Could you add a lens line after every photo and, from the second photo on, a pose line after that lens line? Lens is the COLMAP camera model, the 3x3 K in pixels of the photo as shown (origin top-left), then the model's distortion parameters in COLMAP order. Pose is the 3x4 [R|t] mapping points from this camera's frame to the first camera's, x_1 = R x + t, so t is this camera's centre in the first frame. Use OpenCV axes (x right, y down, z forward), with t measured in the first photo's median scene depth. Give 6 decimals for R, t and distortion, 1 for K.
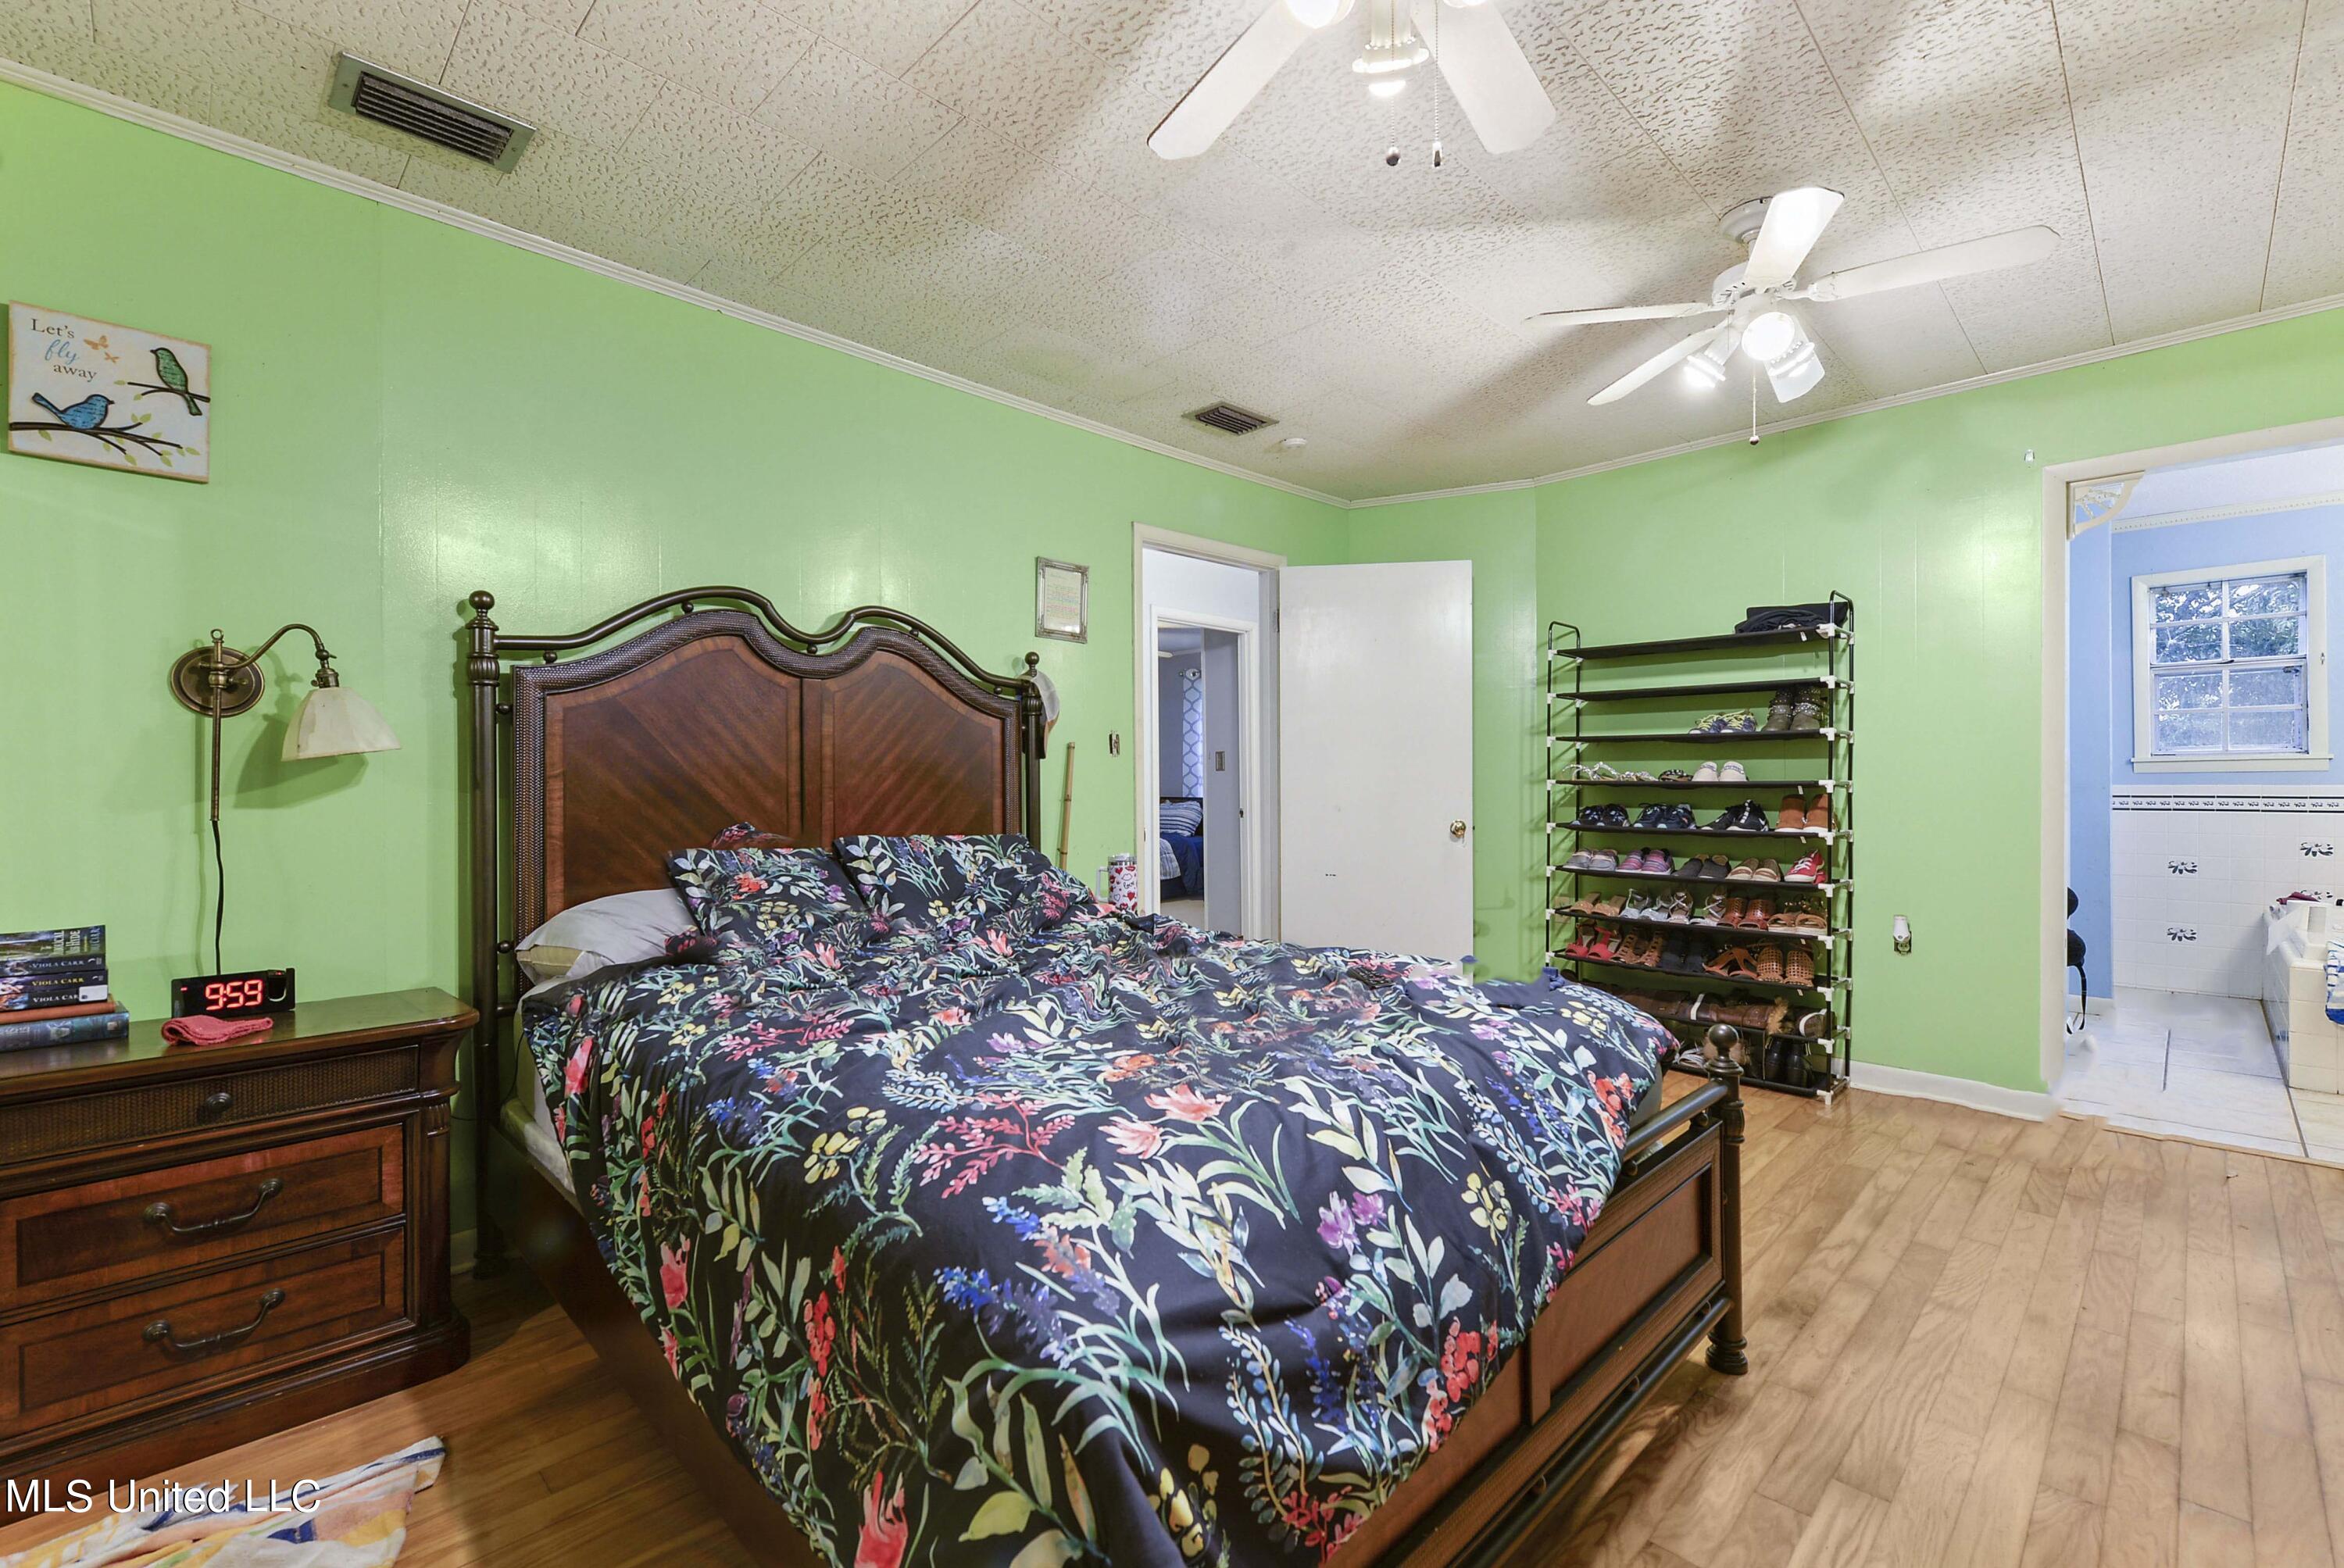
lens RADIAL K [[1030.8, 0, 1165.0], [0, 1030.8, 781.5], [0, 0, 1]] dist [-0.001520, 0.000413]
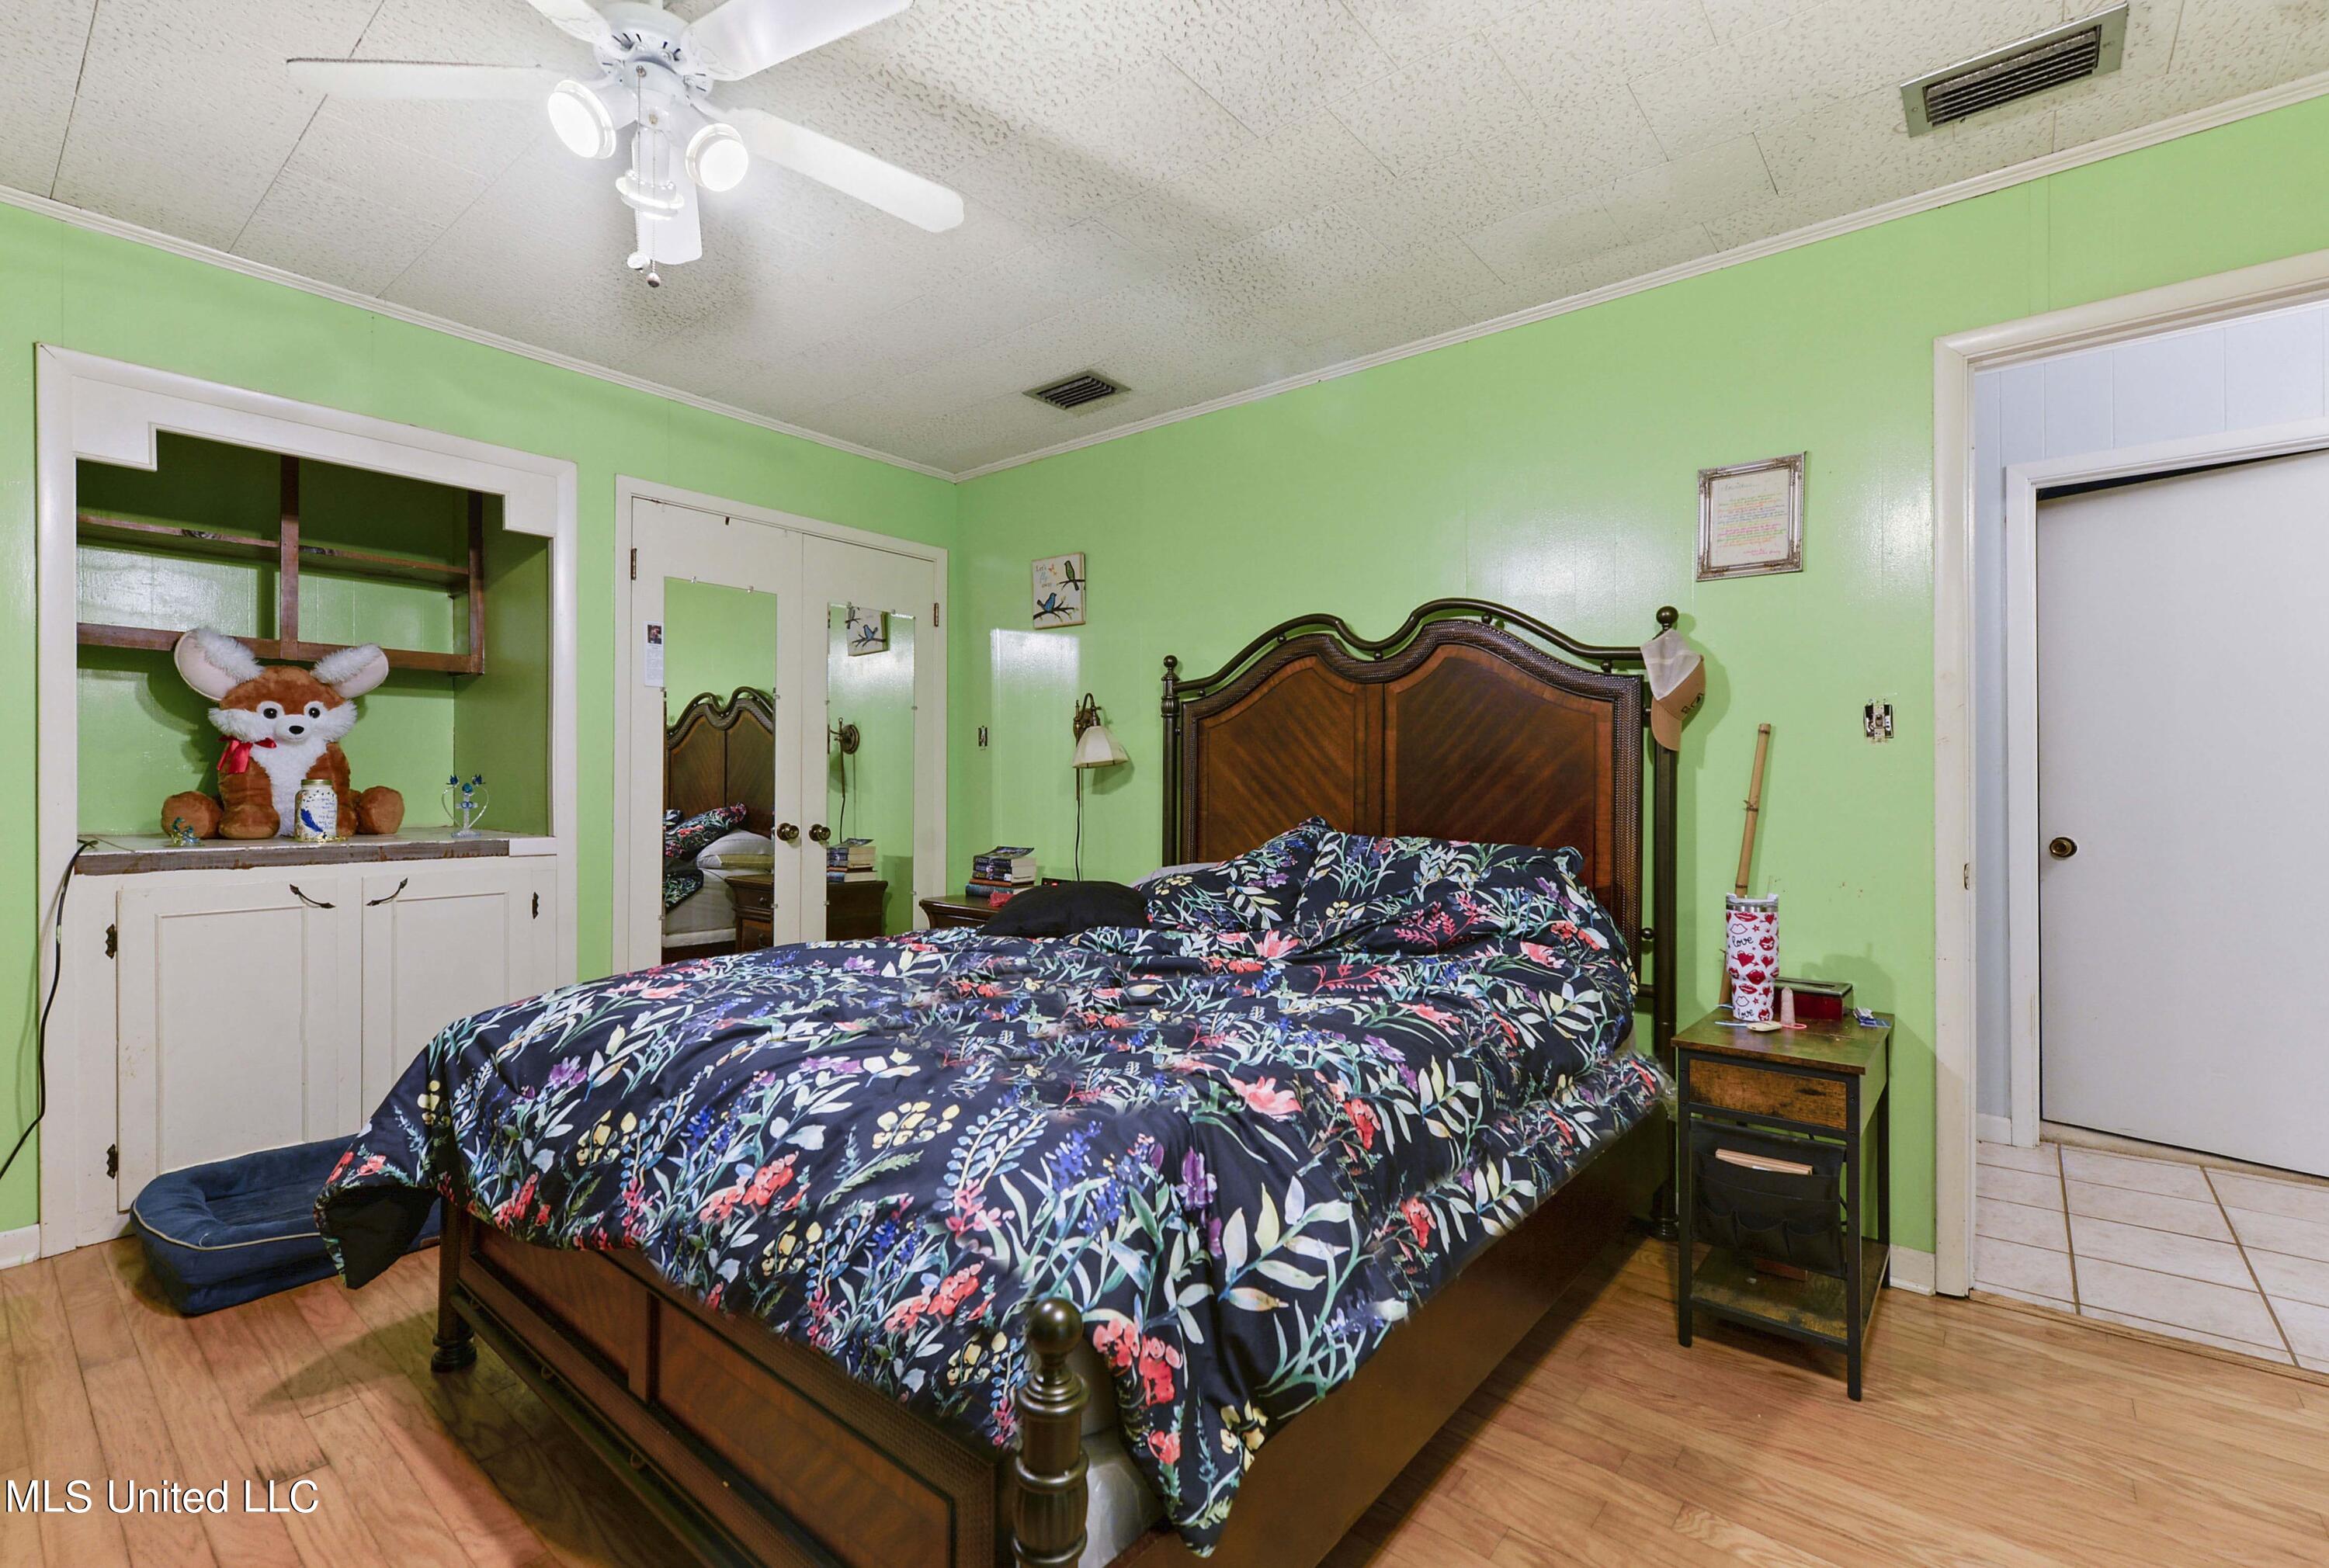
lens RADIAL K [[1024.2, 0, 1158.3], [0, 1024.2, 783.0], [0, 0, 1]] dist [-0.001520, 0.000413]
pose [[0.088221, 0.002620, -0.996097, 0.754682], [-0.002051, 0.999995, 0.002448, 0.000293], [0.996099, 0.001827, 0.088226, 0.753828]]
